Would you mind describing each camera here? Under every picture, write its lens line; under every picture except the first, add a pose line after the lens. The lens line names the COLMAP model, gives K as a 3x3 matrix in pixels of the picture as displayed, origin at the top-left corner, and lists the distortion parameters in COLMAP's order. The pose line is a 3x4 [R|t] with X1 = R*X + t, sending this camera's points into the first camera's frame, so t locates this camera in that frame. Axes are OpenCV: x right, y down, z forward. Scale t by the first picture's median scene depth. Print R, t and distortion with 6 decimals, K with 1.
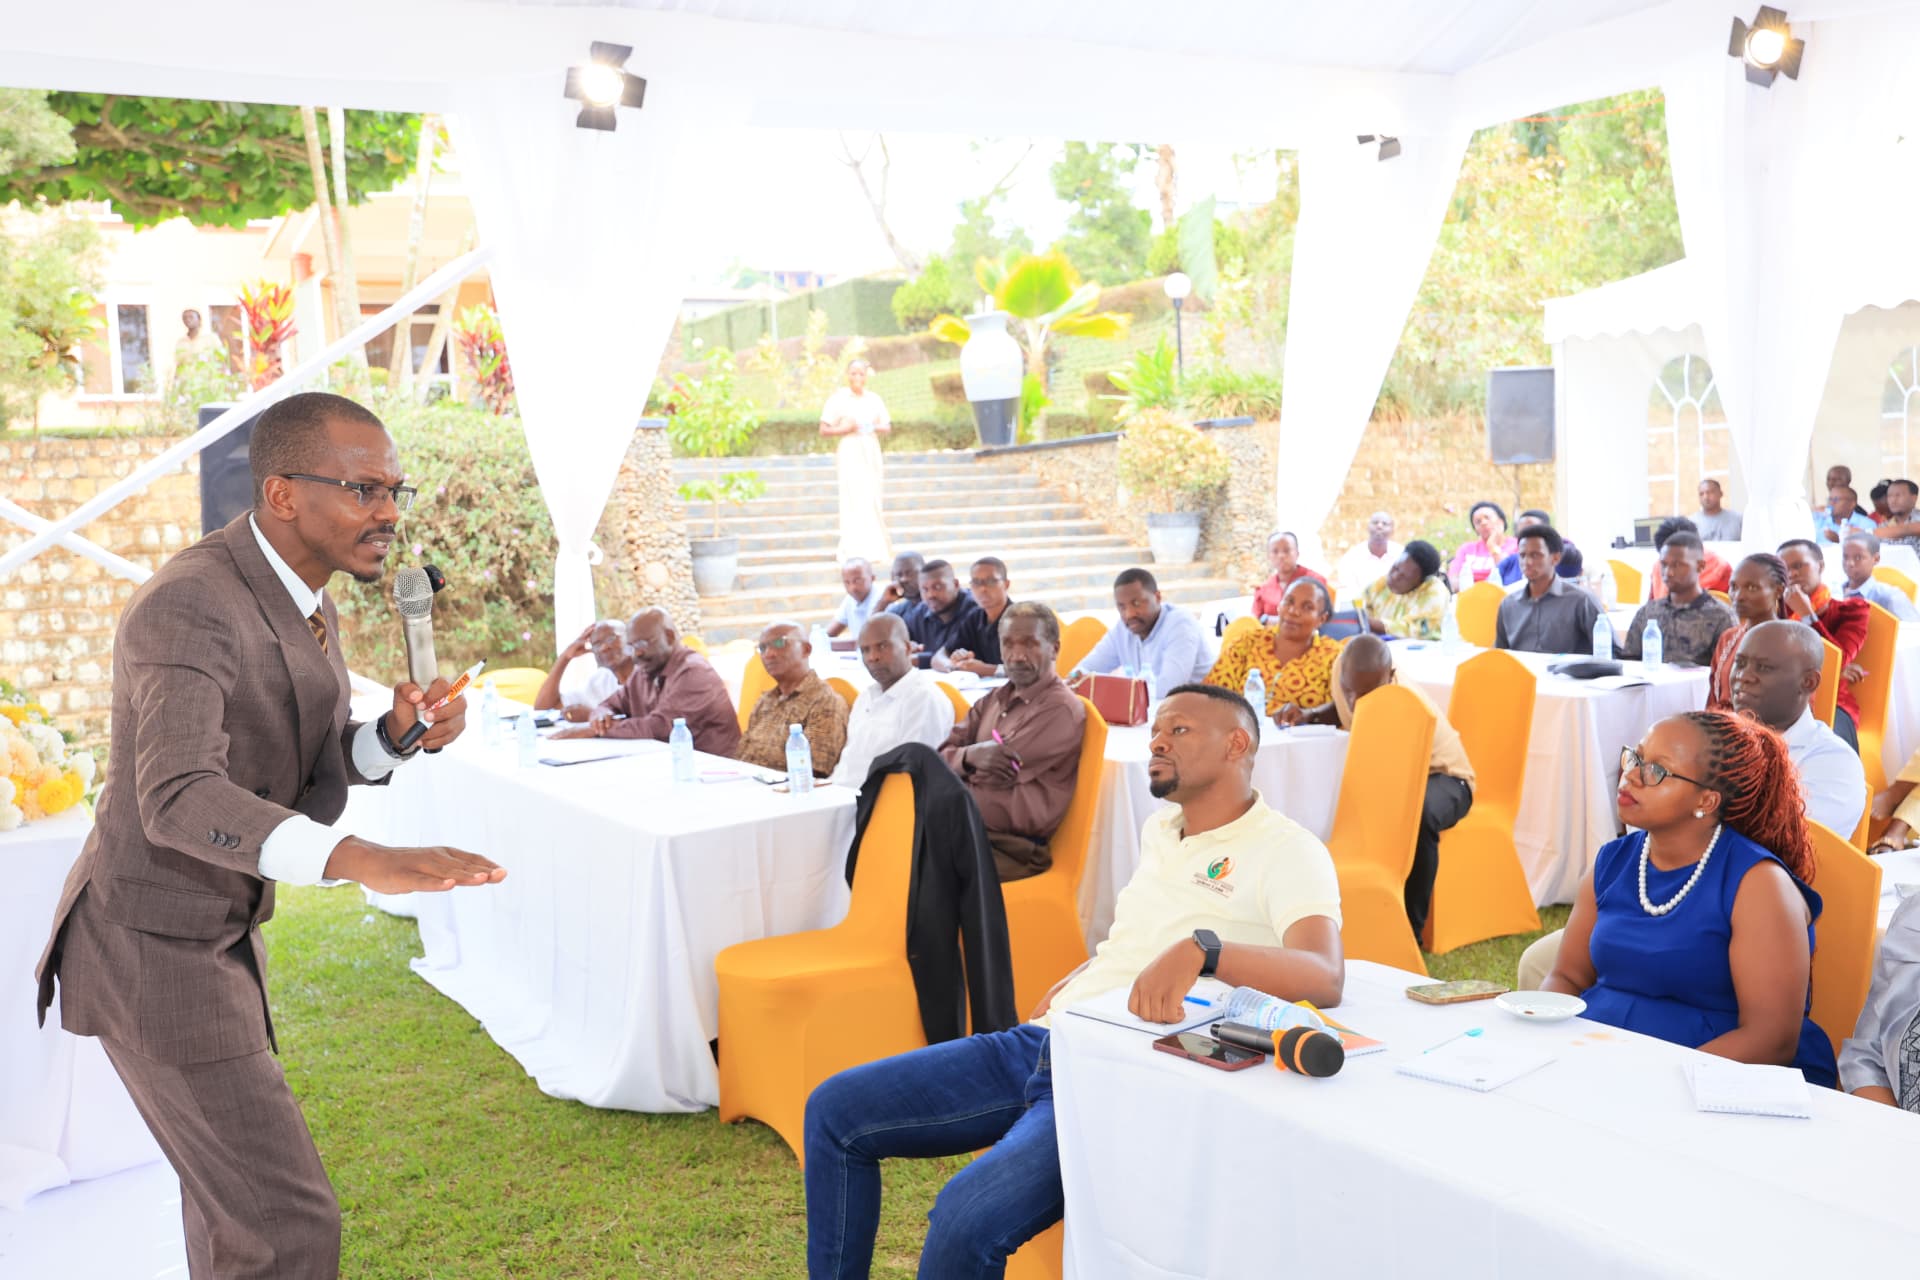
lens RADIAL K [[1832.1, 0, 960.0], [0, 1832.1, 640.0], [0, 0, 1]] dist [-0.015683, -0.006036]
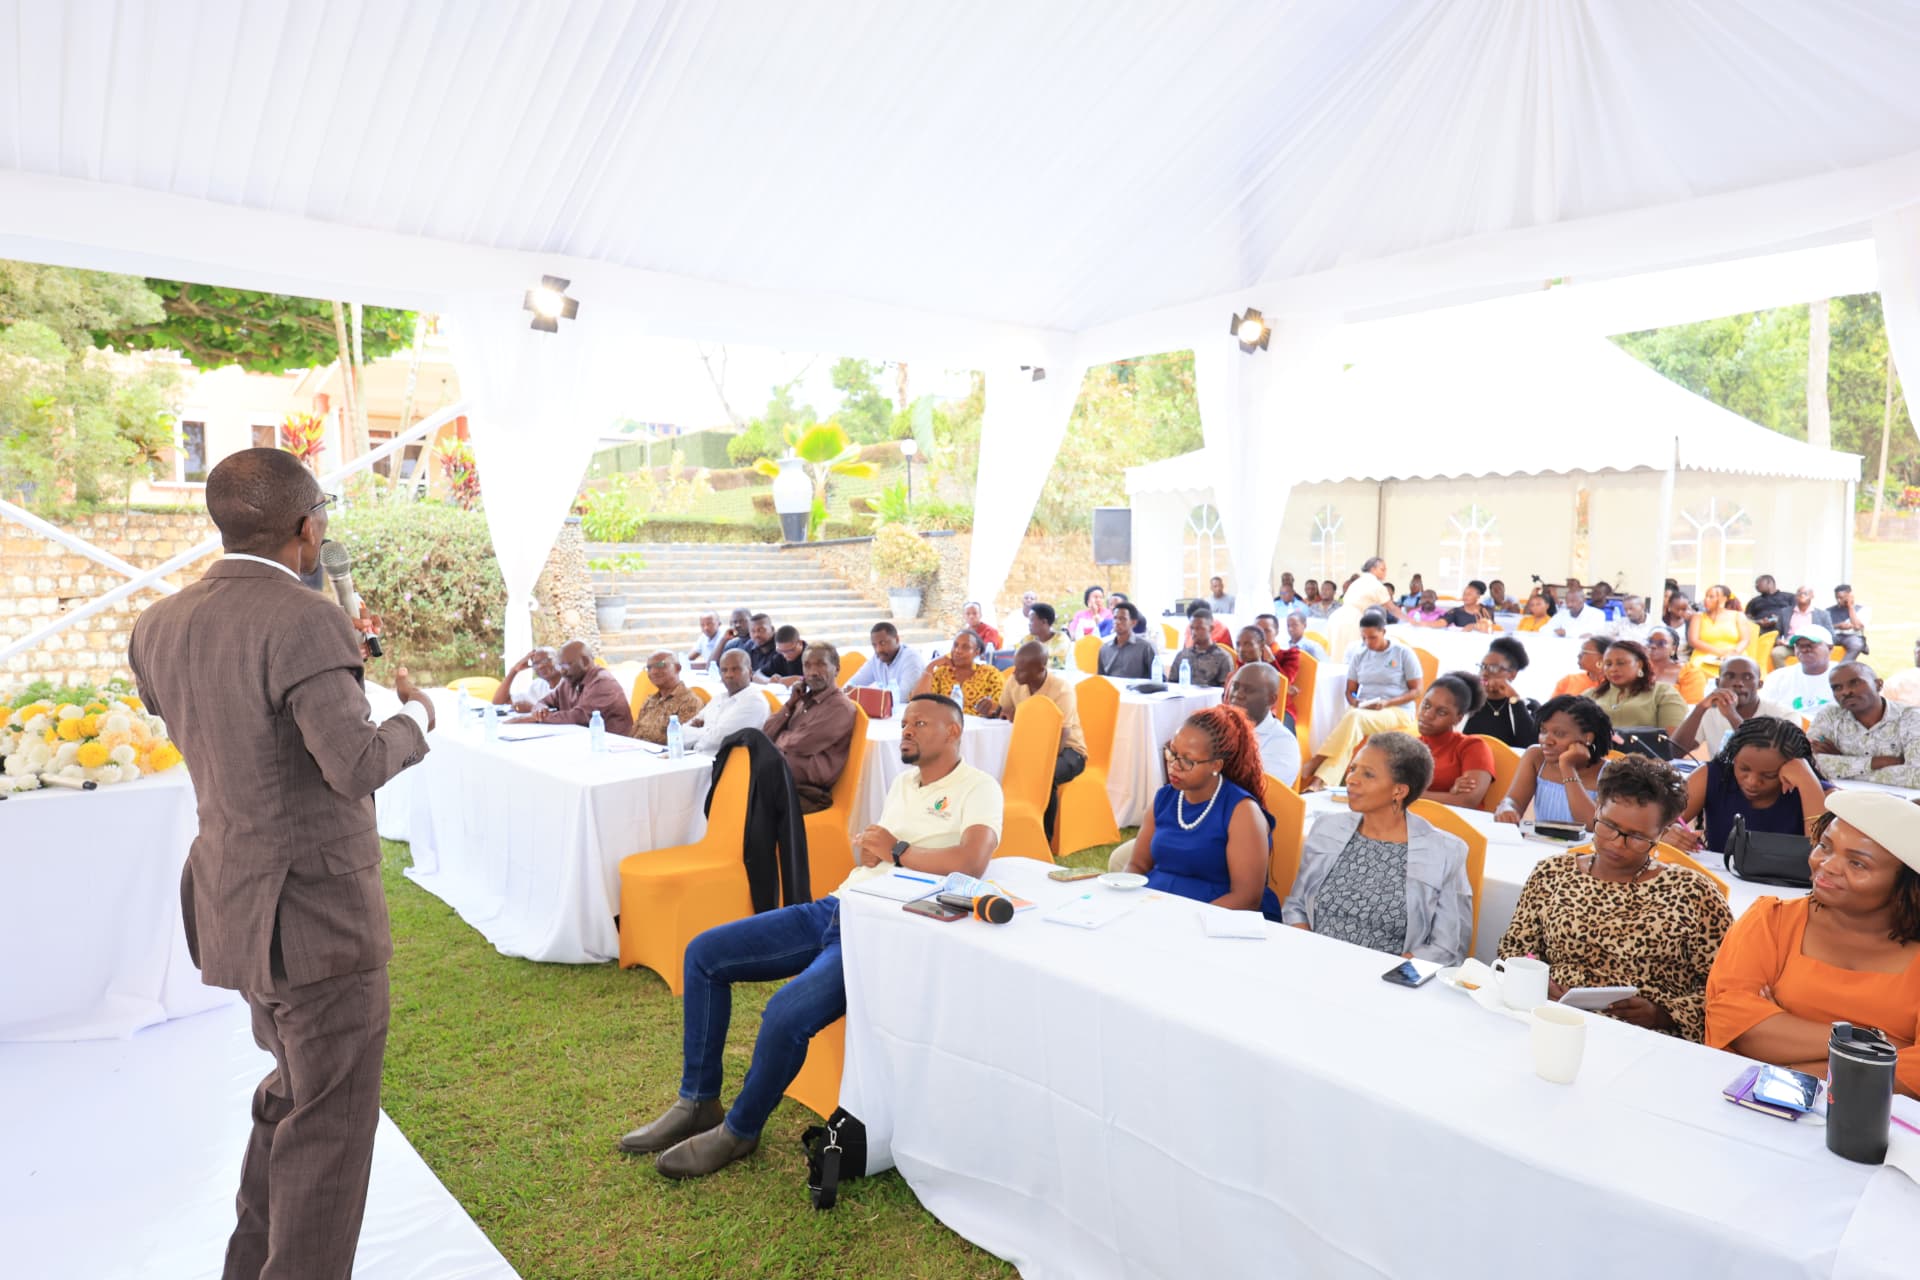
lens RADIAL K [[1367.5, 0, 961.7], [0, 1367.5, 604.1], [0, 0, 1]] dist [-0.051804, 0.002932]
pose [[0.978618, 0.025649, 0.204079, -0.082400], [-0.017389, 0.998959, -0.042165, -0.004714], [-0.204948, 0.037715, 0.978046, -0.196489]]
